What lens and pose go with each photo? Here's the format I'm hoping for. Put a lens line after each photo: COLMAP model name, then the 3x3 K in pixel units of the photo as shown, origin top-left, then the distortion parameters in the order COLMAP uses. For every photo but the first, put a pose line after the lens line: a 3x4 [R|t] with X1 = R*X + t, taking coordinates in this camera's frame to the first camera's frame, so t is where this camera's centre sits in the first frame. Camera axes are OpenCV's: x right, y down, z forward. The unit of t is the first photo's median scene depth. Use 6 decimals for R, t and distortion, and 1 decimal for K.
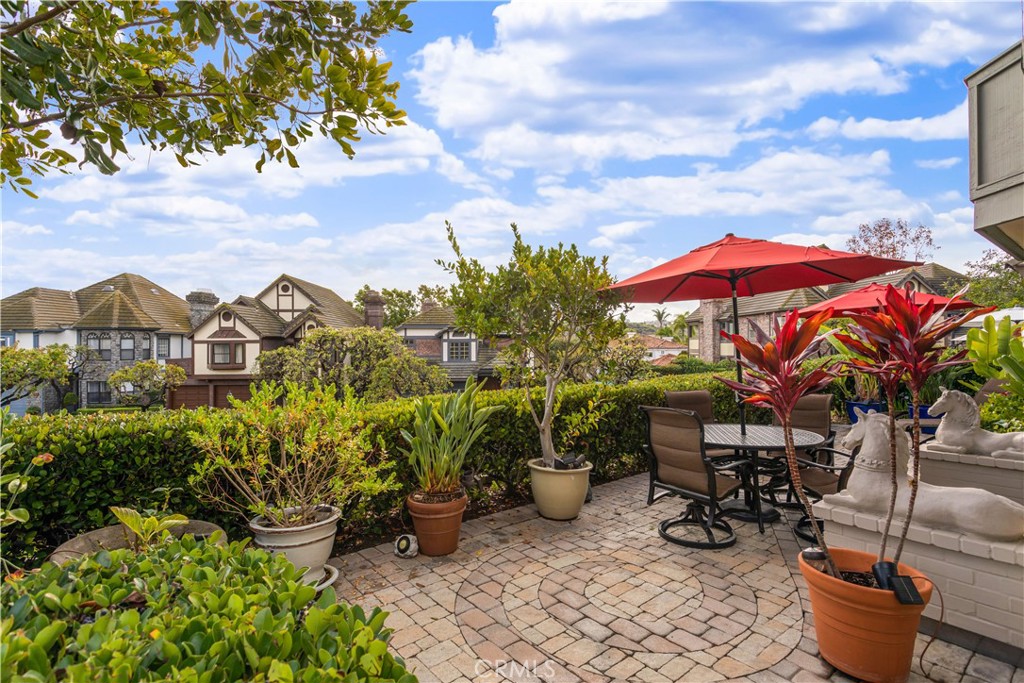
lens RADIAL K [[484.0, 0, 501.9], [0, 484.0, 338.7], [0, 0, 1]] dist [-0.001410, 0.001448]
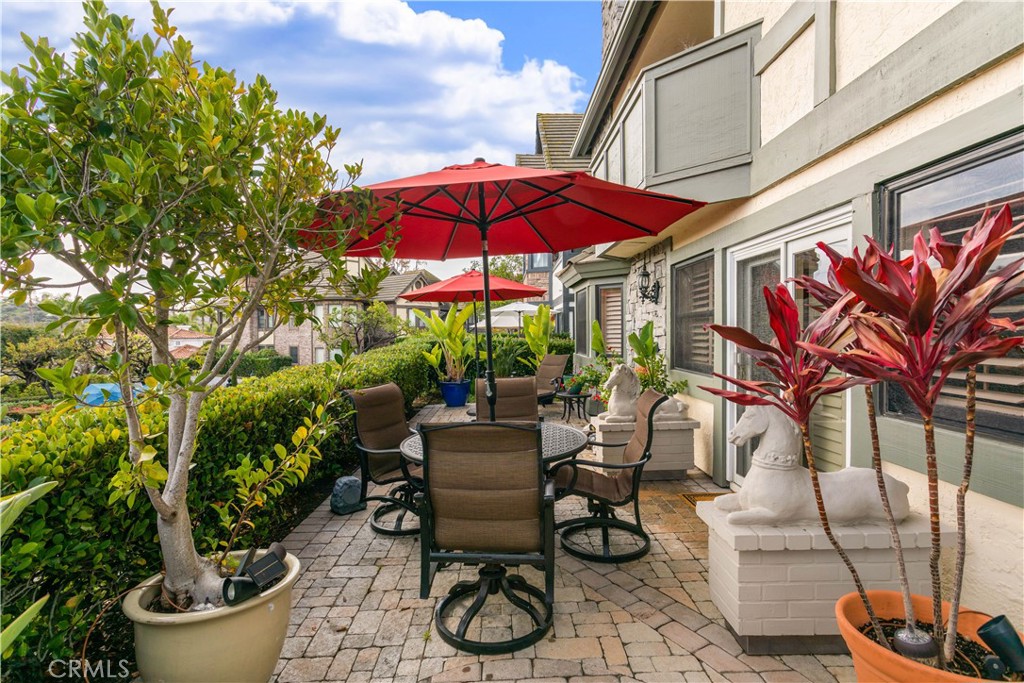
lens RADIAL K [[484.0, 0, 512.4], [0, 484.0, 341.9], [0, 0, 1]] dist [-0.001410, 0.001448]
pose [[0.599724, -0.017169, 0.800023, -0.074755], [-0.005754, 0.999651, 0.025766, 0.033648], [-0.800186, -0.020056, 0.599416, 0.591452]]
